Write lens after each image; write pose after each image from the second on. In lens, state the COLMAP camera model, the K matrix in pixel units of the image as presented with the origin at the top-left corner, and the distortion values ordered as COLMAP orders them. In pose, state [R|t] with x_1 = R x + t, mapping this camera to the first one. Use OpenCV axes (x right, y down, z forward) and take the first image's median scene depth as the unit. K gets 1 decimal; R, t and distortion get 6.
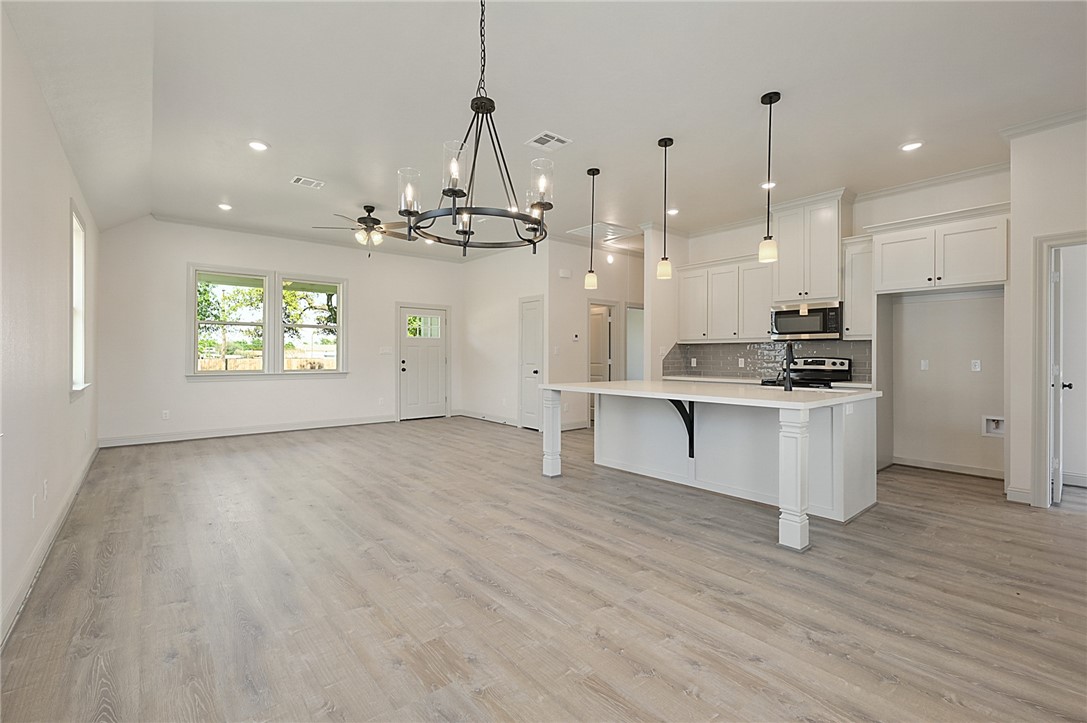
lens RADIAL K [[471.4, 0, 539.8], [0, 471.4, 356.5], [0, 0, 1]] dist [0.003575, -0.000267]
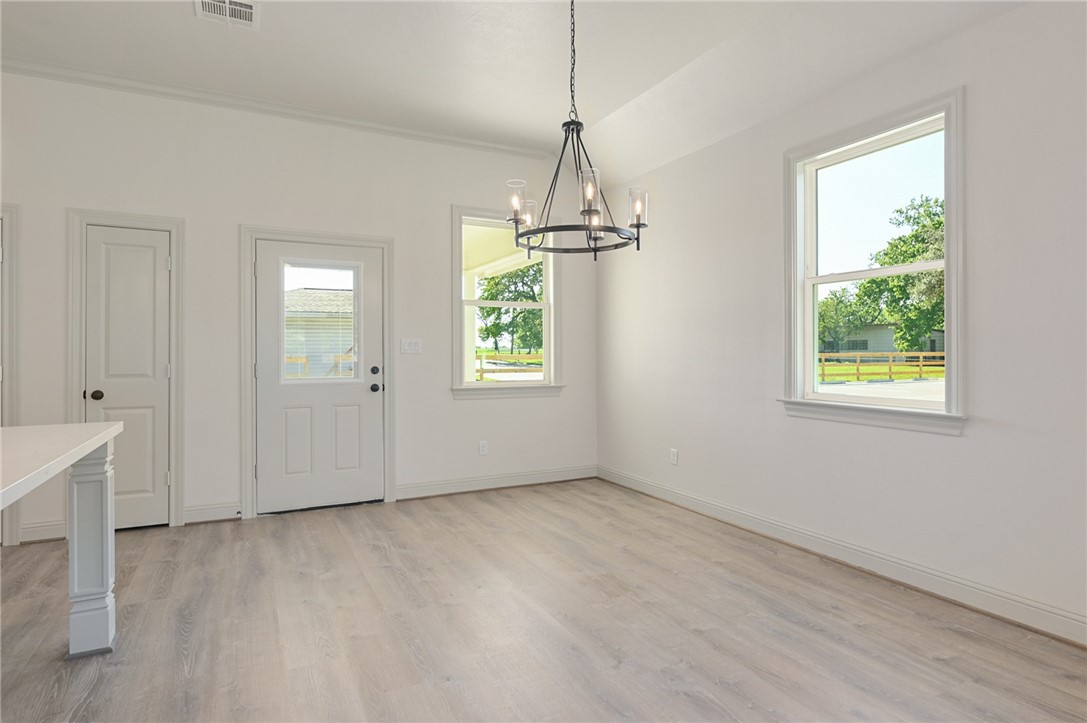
lens RADIAL K [[592.7, 0, 553.0], [0, 592.7, 351.6], [0, 0, 1]] dist [0.005172, -0.001222]
pose [[-0.979022, 0.004122, 0.203713, -0.134024], [0.004348, 0.999990, 0.000660, -0.002741], [-0.203709, 0.001532, -0.979030, 0.883894]]
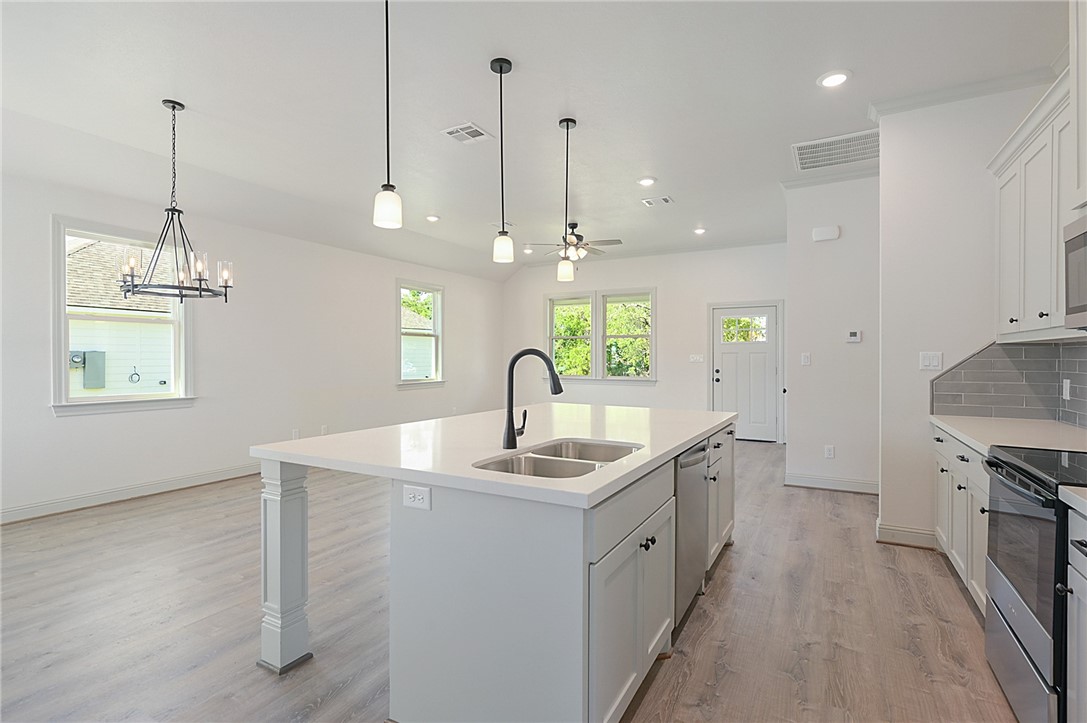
lens RADIAL K [[501.5, 0, 550.8], [0, 501.5, 359.0], [0, 0, 1]] dist [-0.004238, 0.000680]
pose [[0.378523, -0.002322, -0.925589, 0.707637], [-0.001527, 0.999994, -0.003133, -0.012915], [0.925591, 0.002599, 0.378517, 0.569494]]
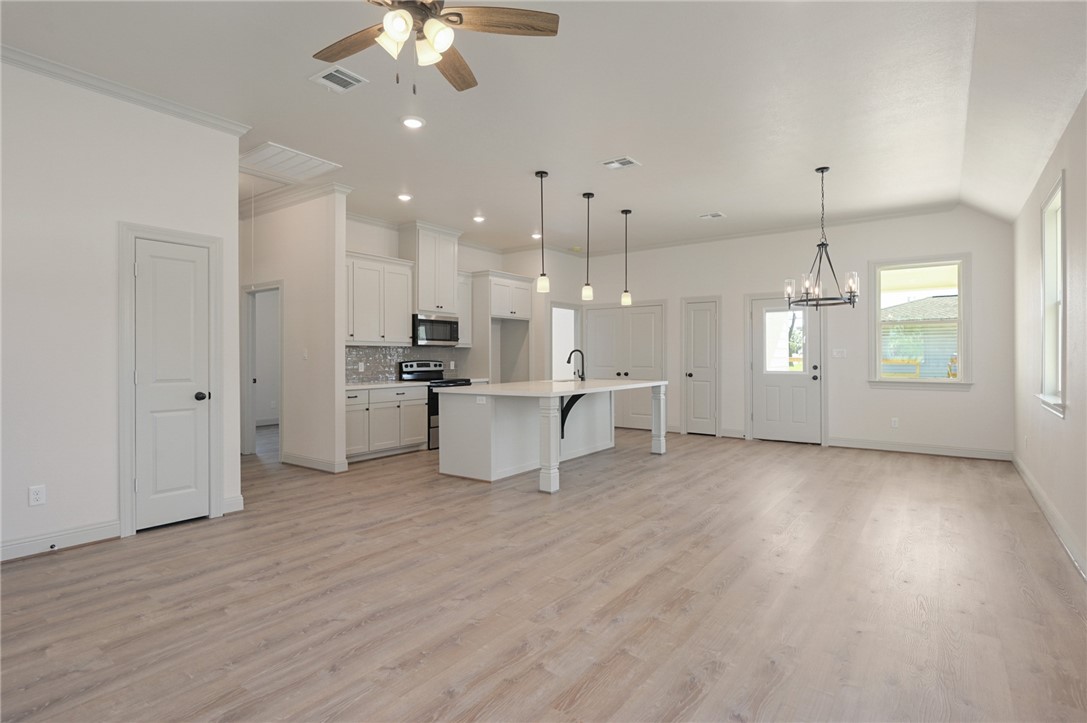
lens RADIAL K [[556.5, 0, 547.6], [0, 556.5, 363.9], [0, 0, 1]] dist [-0.002269, 0.001125]
pose [[-0.253425, -0.012120, 0.967279, -0.861736], [0.005213, 0.999890, 0.013895, -0.007733], [-0.967341, 0.008564, -0.253334, 1.084990]]
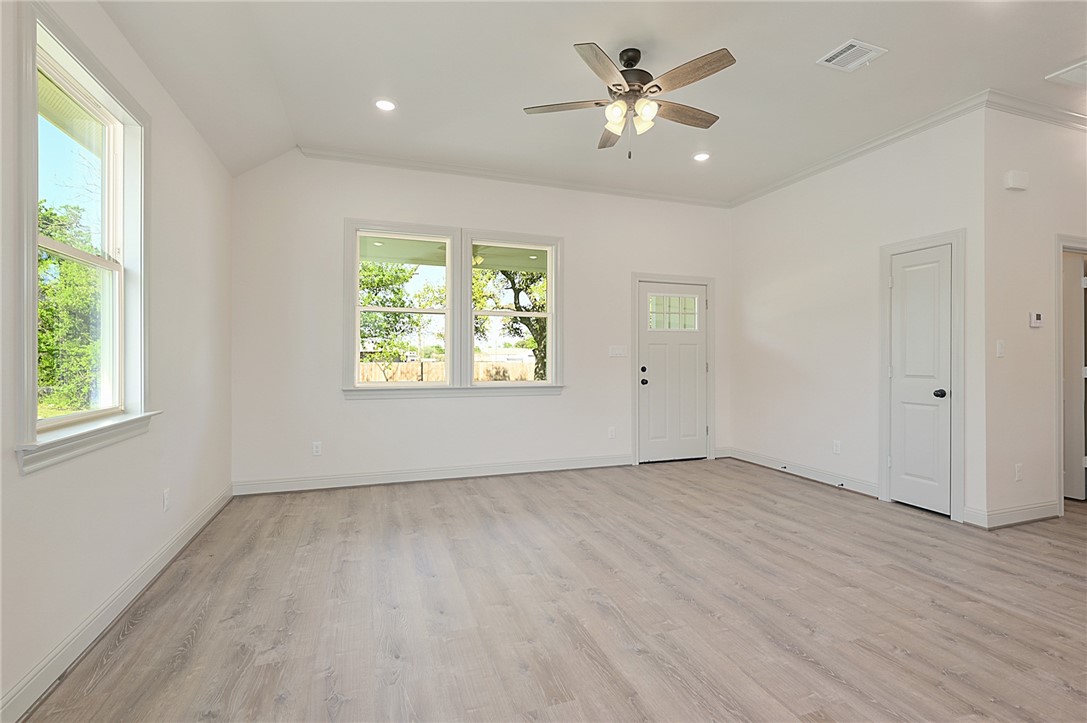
lens RADIAL K [[501.5, 0, 543.3], [0, 501.5, 365.8], [0, 0, 1]] dist [-0.004238, 0.000680]
pose [[0.937226, 0.004519, -0.348694, -0.285811], [-0.000352, 0.999928, 0.012012, -0.001840], [0.348723, -0.011135, 0.937160, 0.520339]]
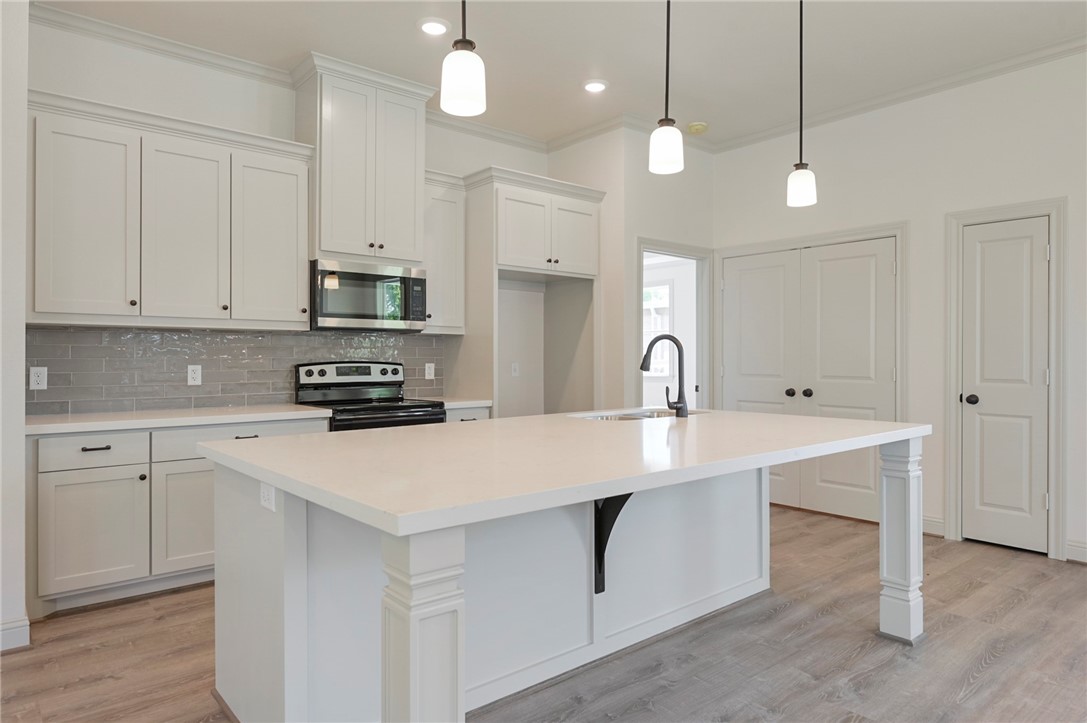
lens RADIAL K [[676.3, 0, 546.8], [0, 676.3, 359.1], [0, 0, 1]] dist [0.001116, -0.001002]
pose [[-0.016496, -0.002412, 0.999861, -0.231902], [0.002487, 0.999994, 0.002453, -0.002600], [-0.999861, 0.002527, -0.016490, 0.808608]]
